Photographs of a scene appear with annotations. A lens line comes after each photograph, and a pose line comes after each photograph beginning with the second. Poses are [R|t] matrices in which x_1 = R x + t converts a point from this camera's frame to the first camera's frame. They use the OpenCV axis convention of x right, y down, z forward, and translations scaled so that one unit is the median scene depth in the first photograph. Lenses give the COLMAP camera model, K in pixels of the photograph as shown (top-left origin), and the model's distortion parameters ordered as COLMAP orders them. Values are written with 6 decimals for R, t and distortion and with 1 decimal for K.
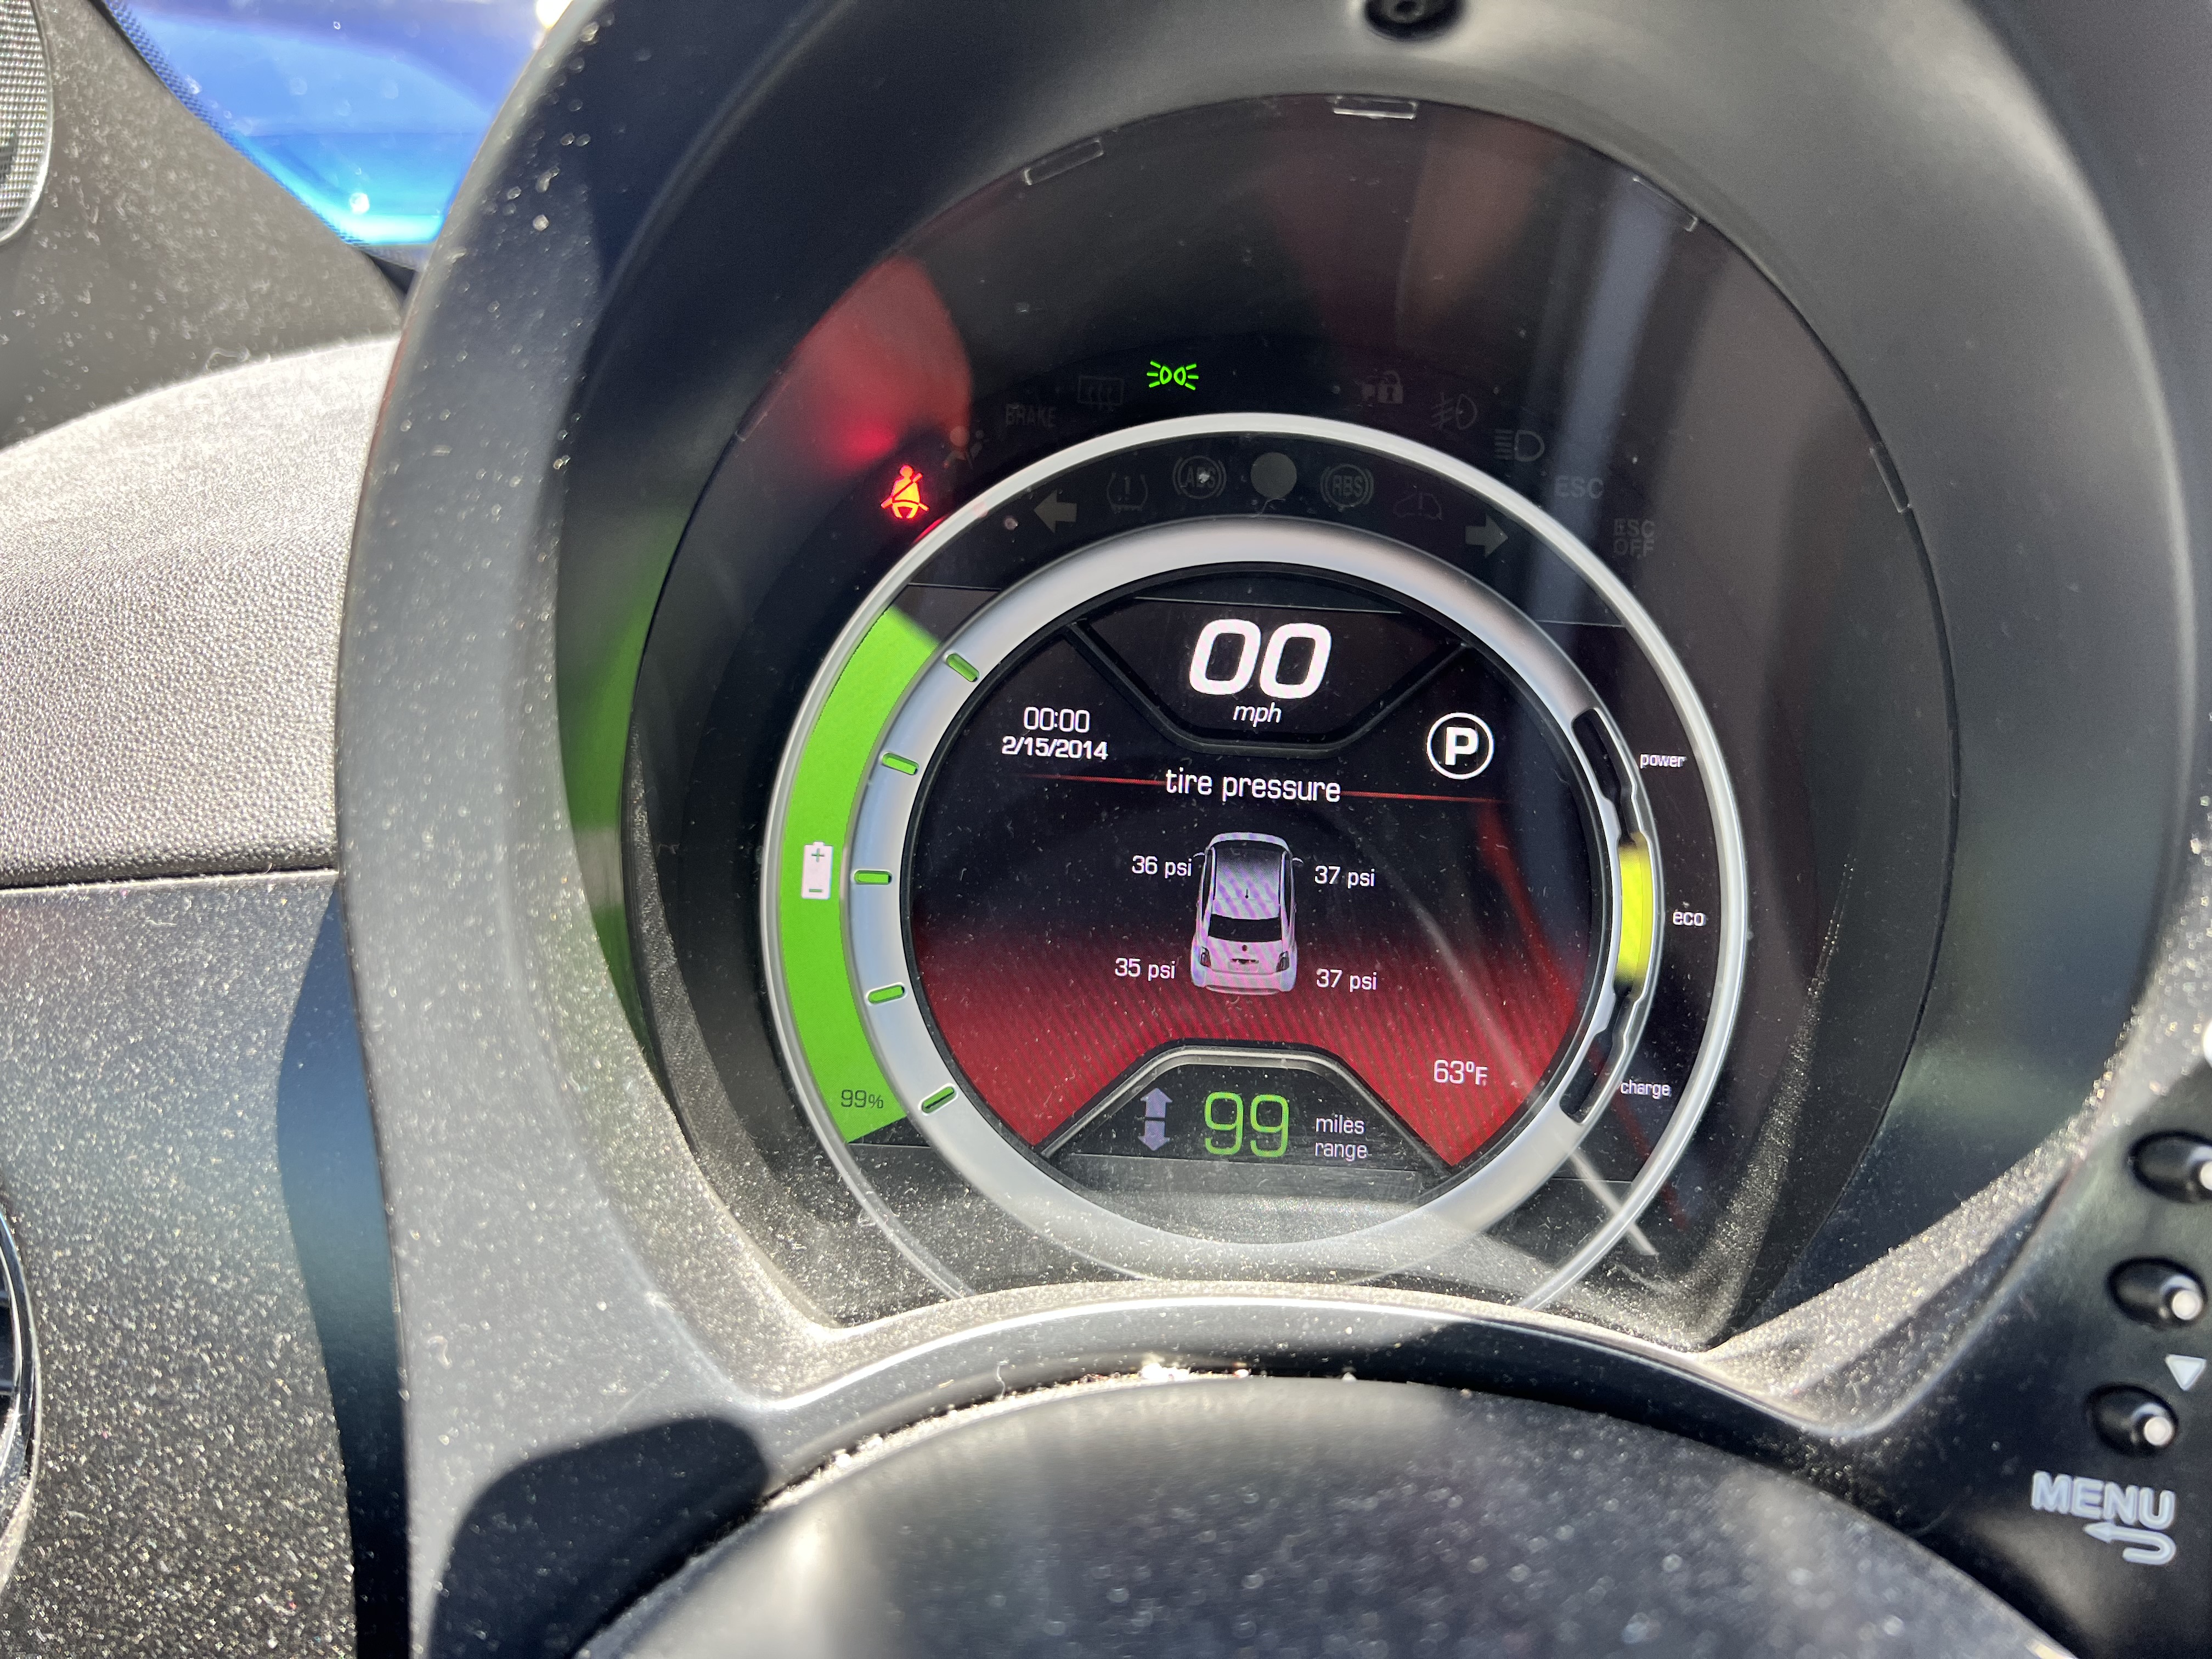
lens RADIAL K [[1697.3, 0, 1099.9], [0, 1697.3, 829.3], [0, 0, 1]] dist [-0.026759, 0.001589]
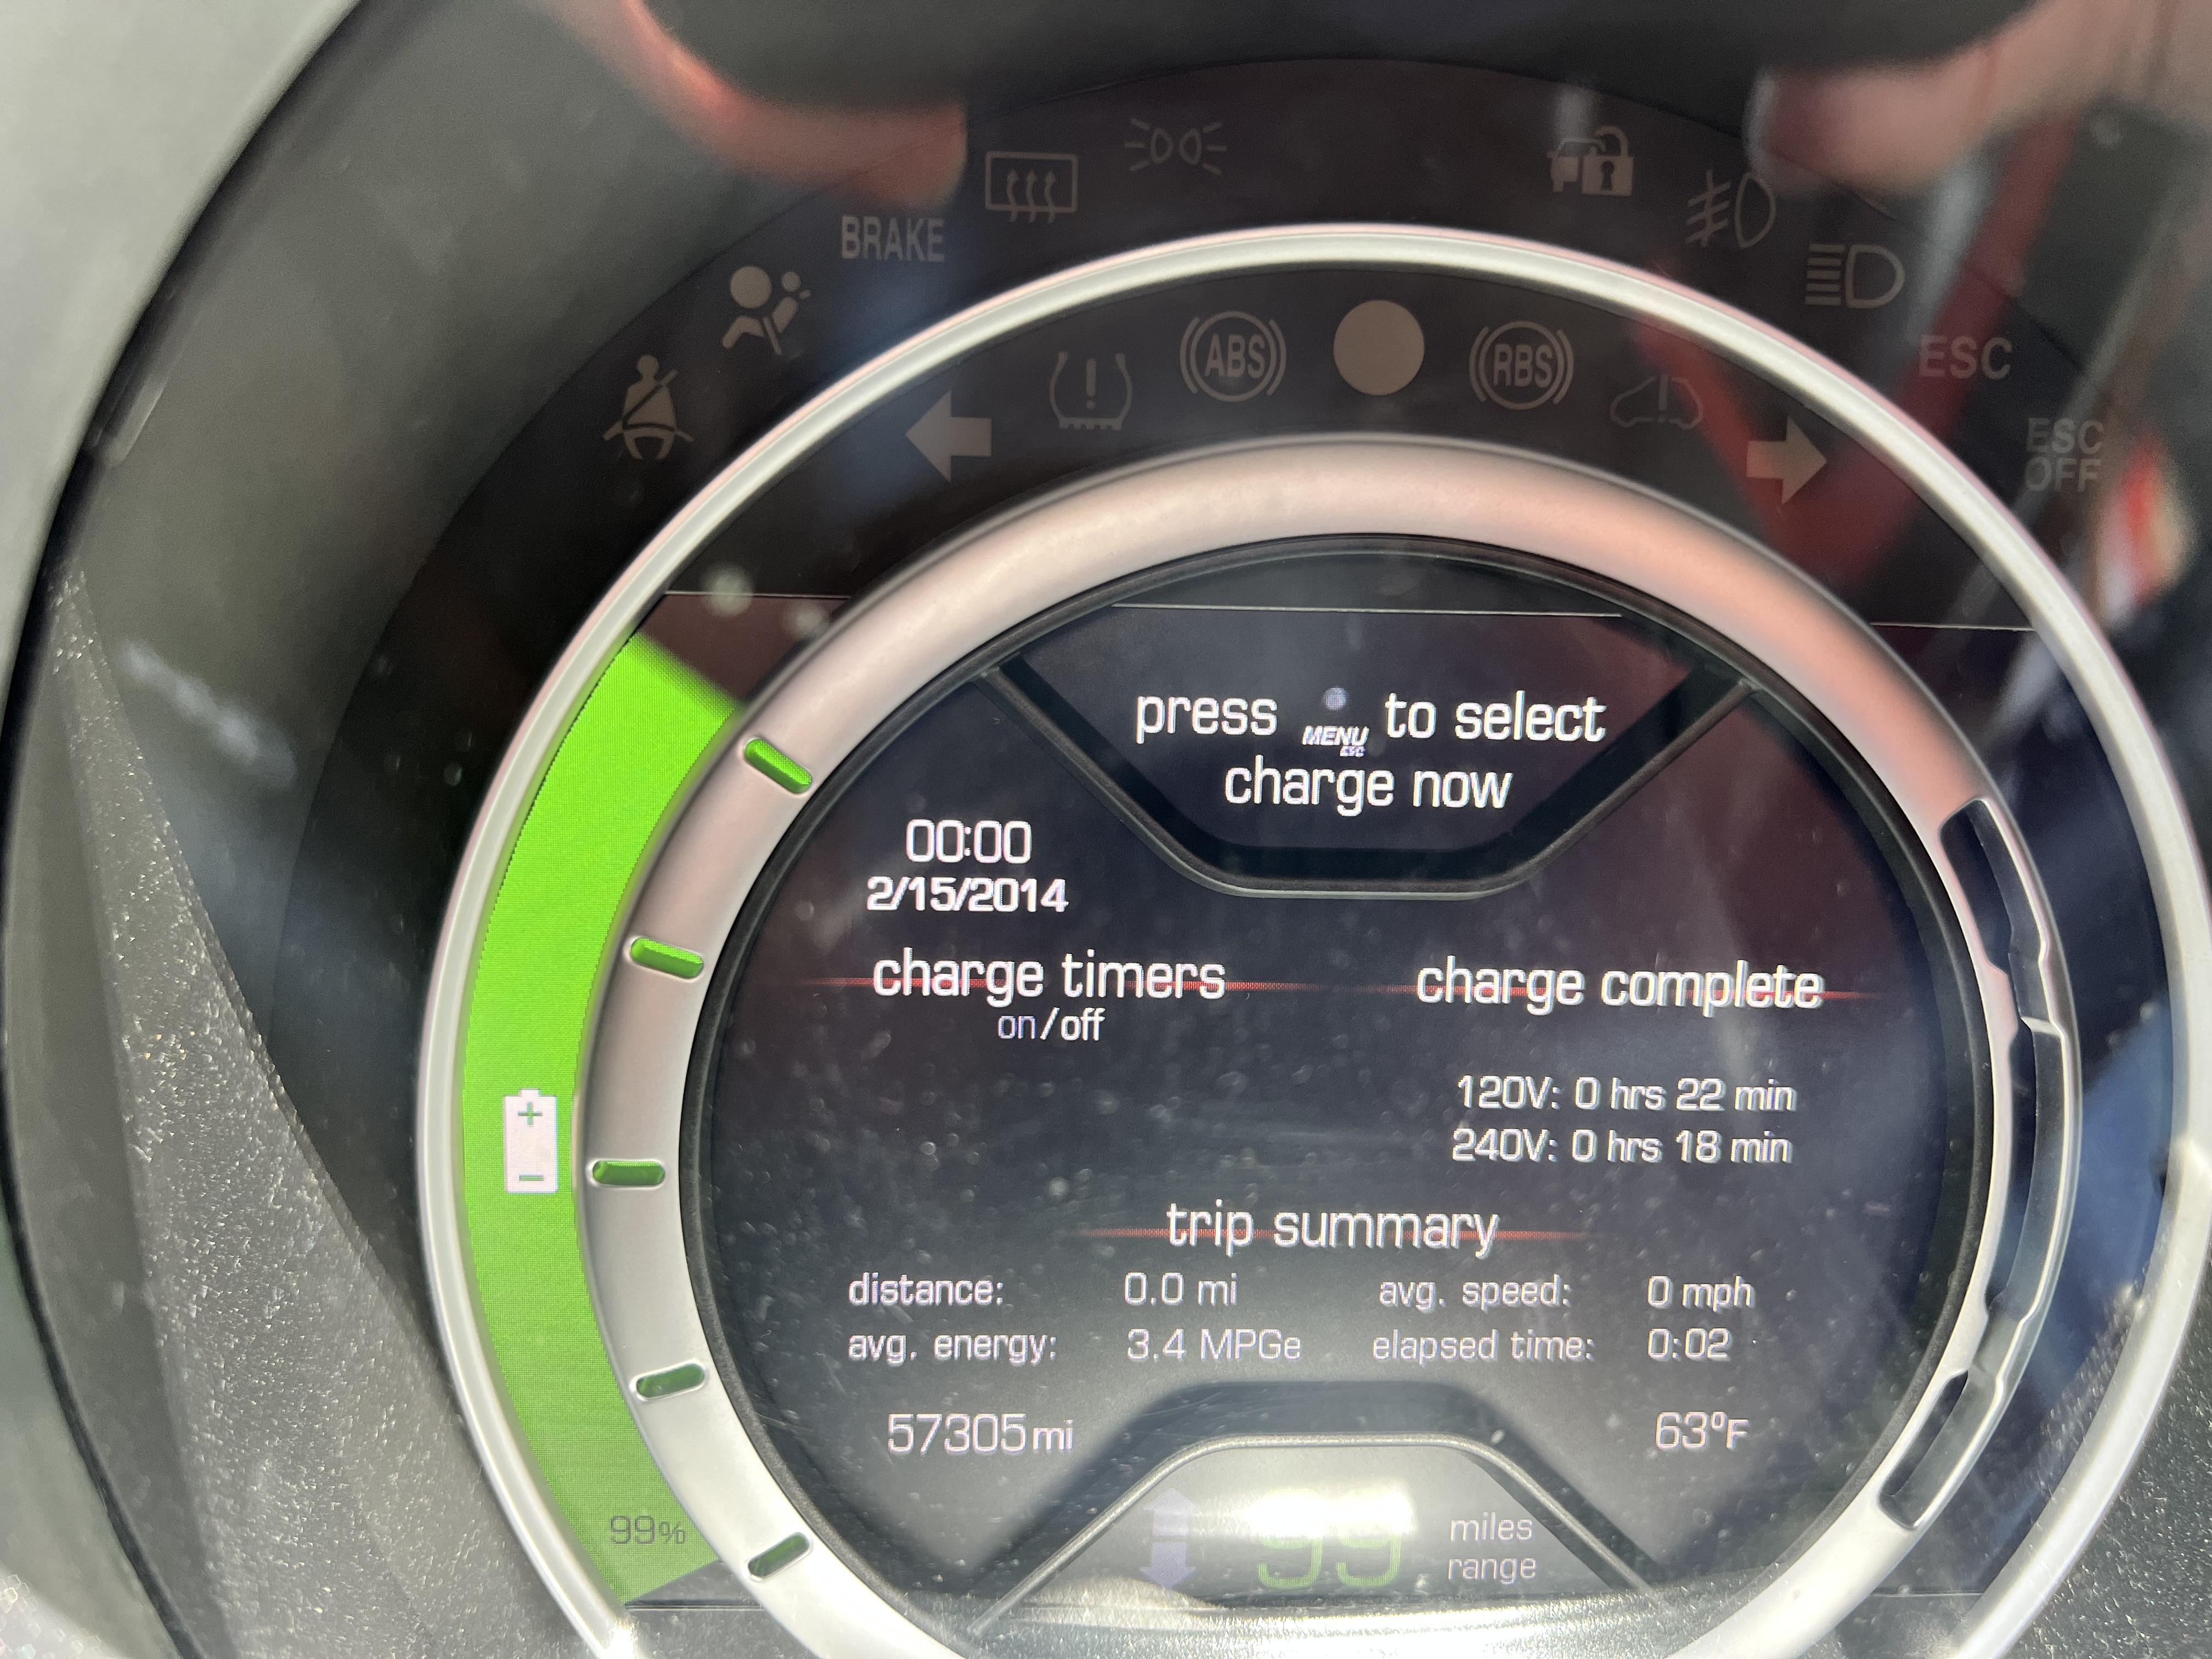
lens RADIAL K [[1697.3, 0, 1115.1], [0, 1697.3, 822.9], [0, 0, 1]] dist [-0.026759, 0.001589]
pose [[0.999471, -0.027490, 0.017388, 0.010975], [0.023821, 0.982594, 0.184231, -0.166324], [-0.022149, -0.183719, 0.982729, 0.481929]]
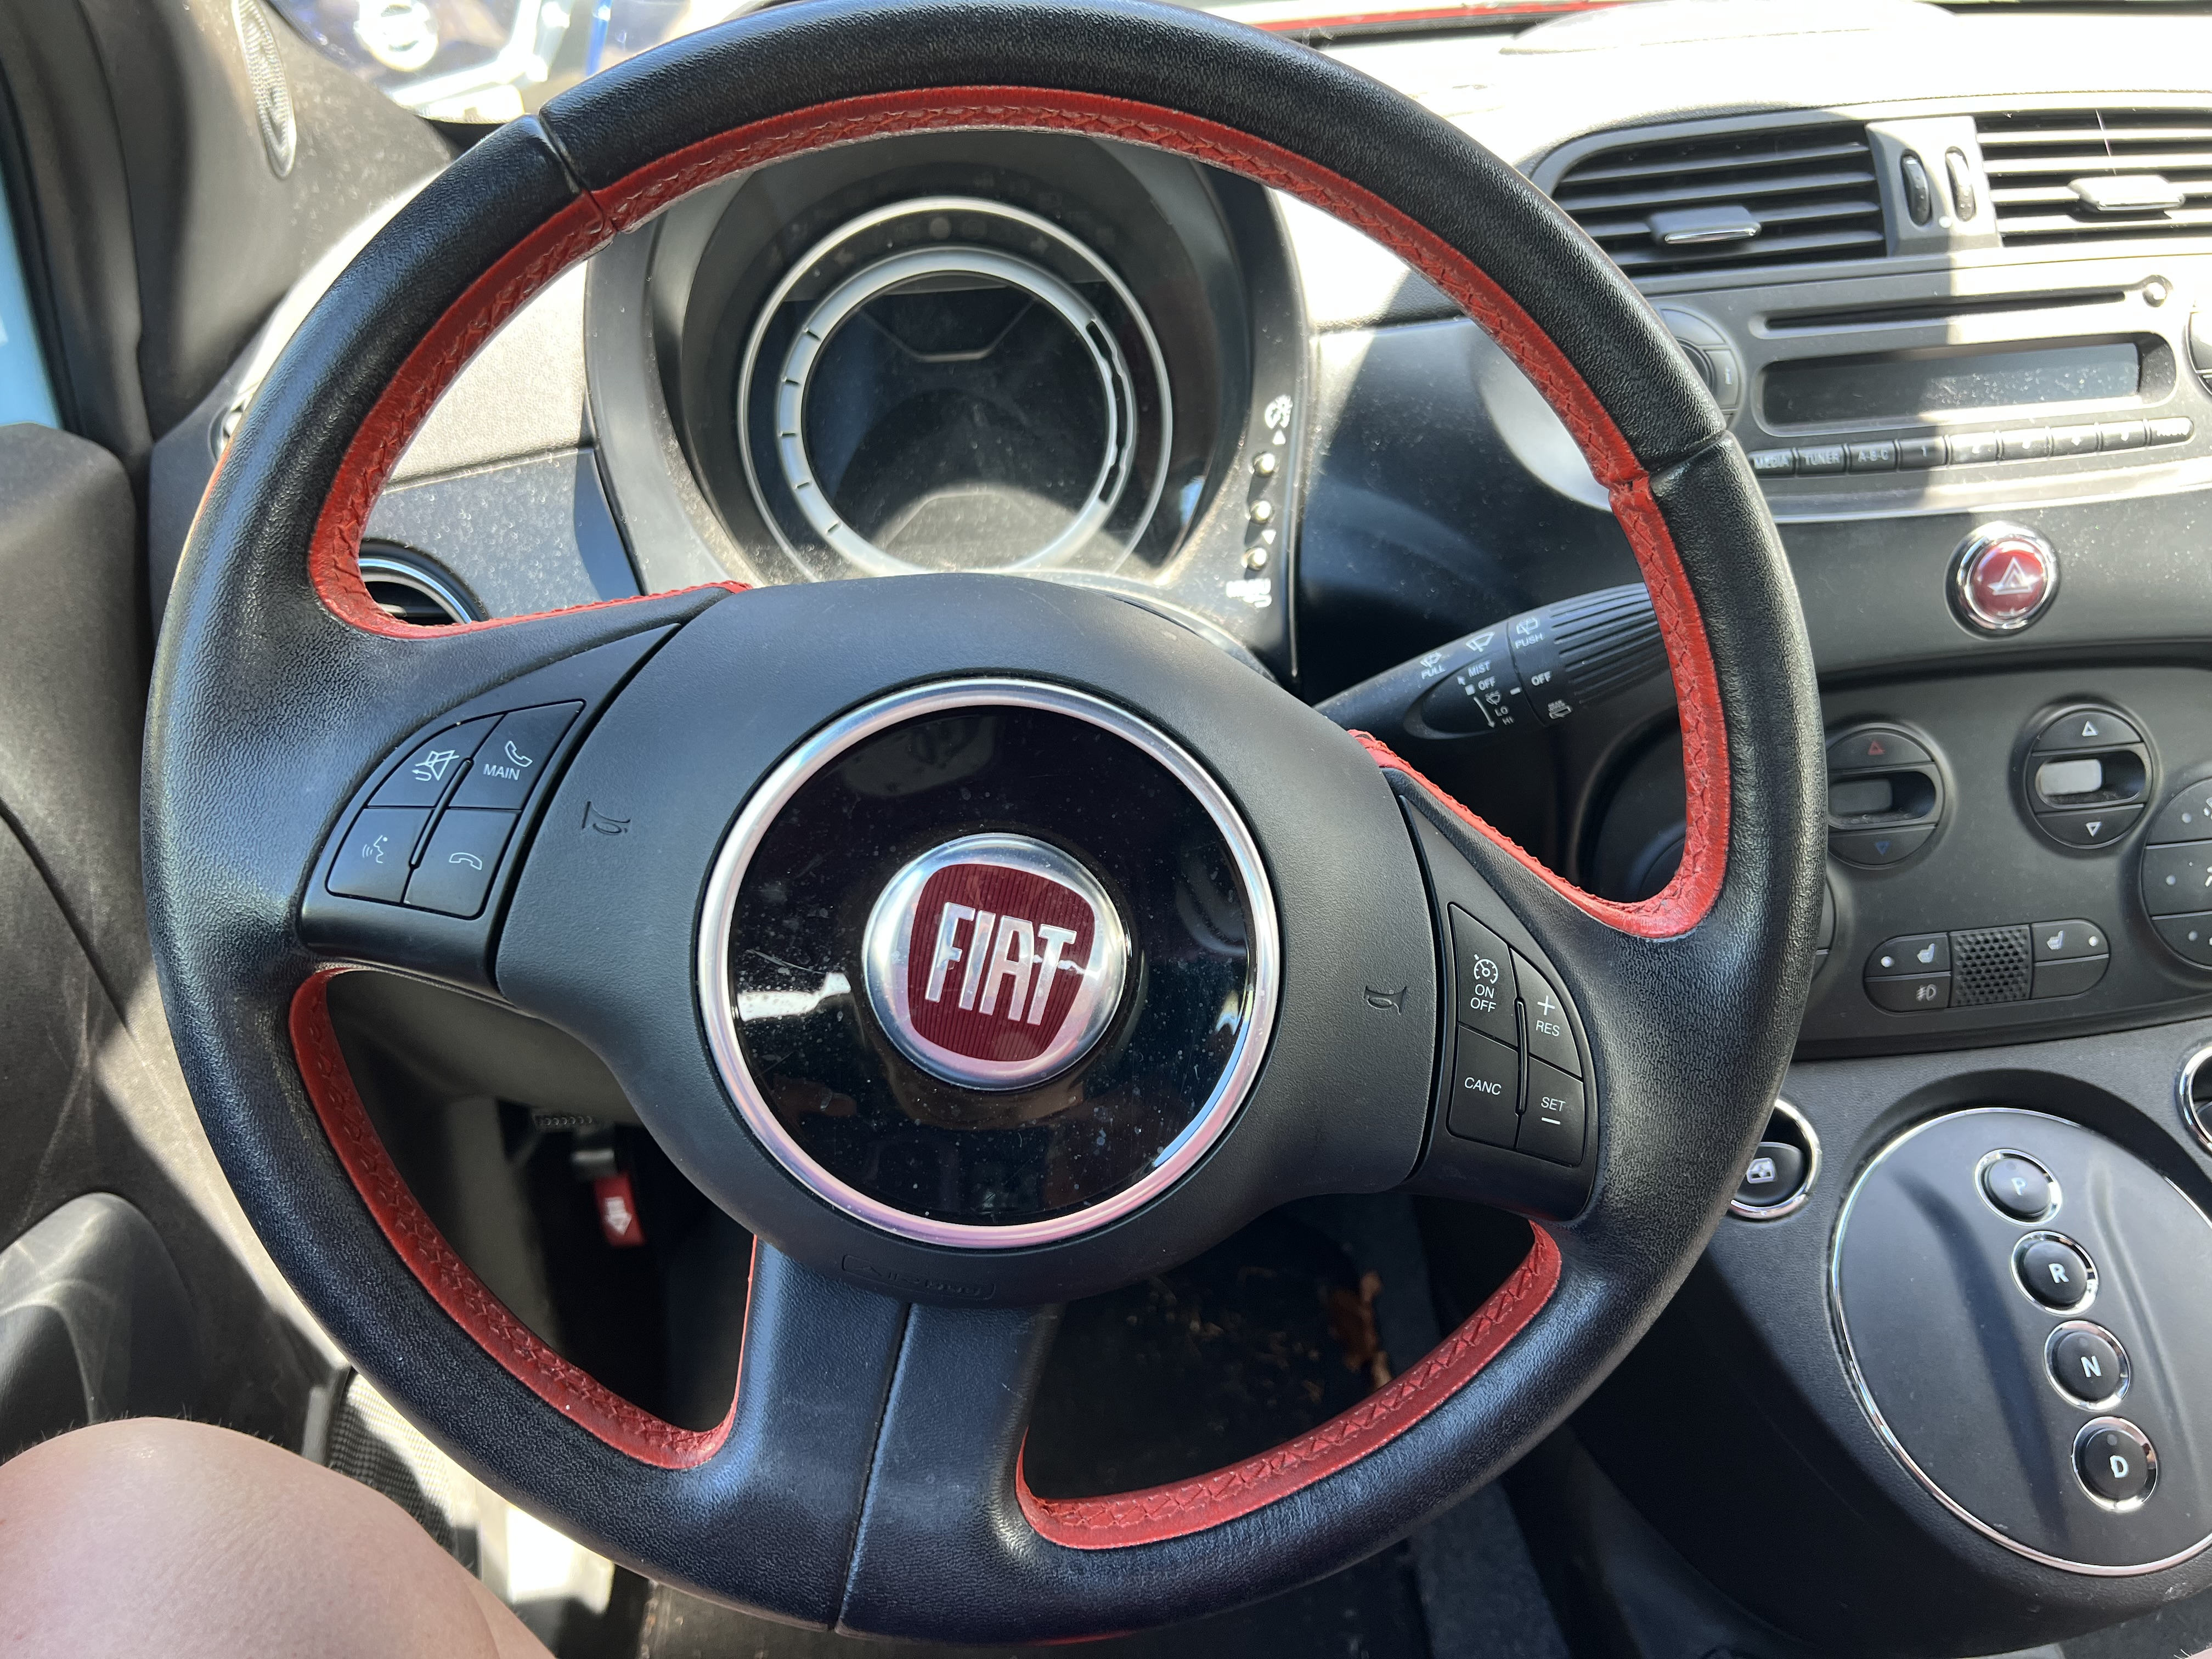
lens RADIAL K [[1654.7, 0, 1111.5], [0, 1654.7, 834.2], [0, 0, 1]] dist [0.000061, -0.000478]
pose [[0.991565, -0.128982, 0.012784, 0.200229], [0.123493, 0.970083, 0.209019, 0.136362], [-0.039361, -0.205677, 0.977828, -1.317301]]
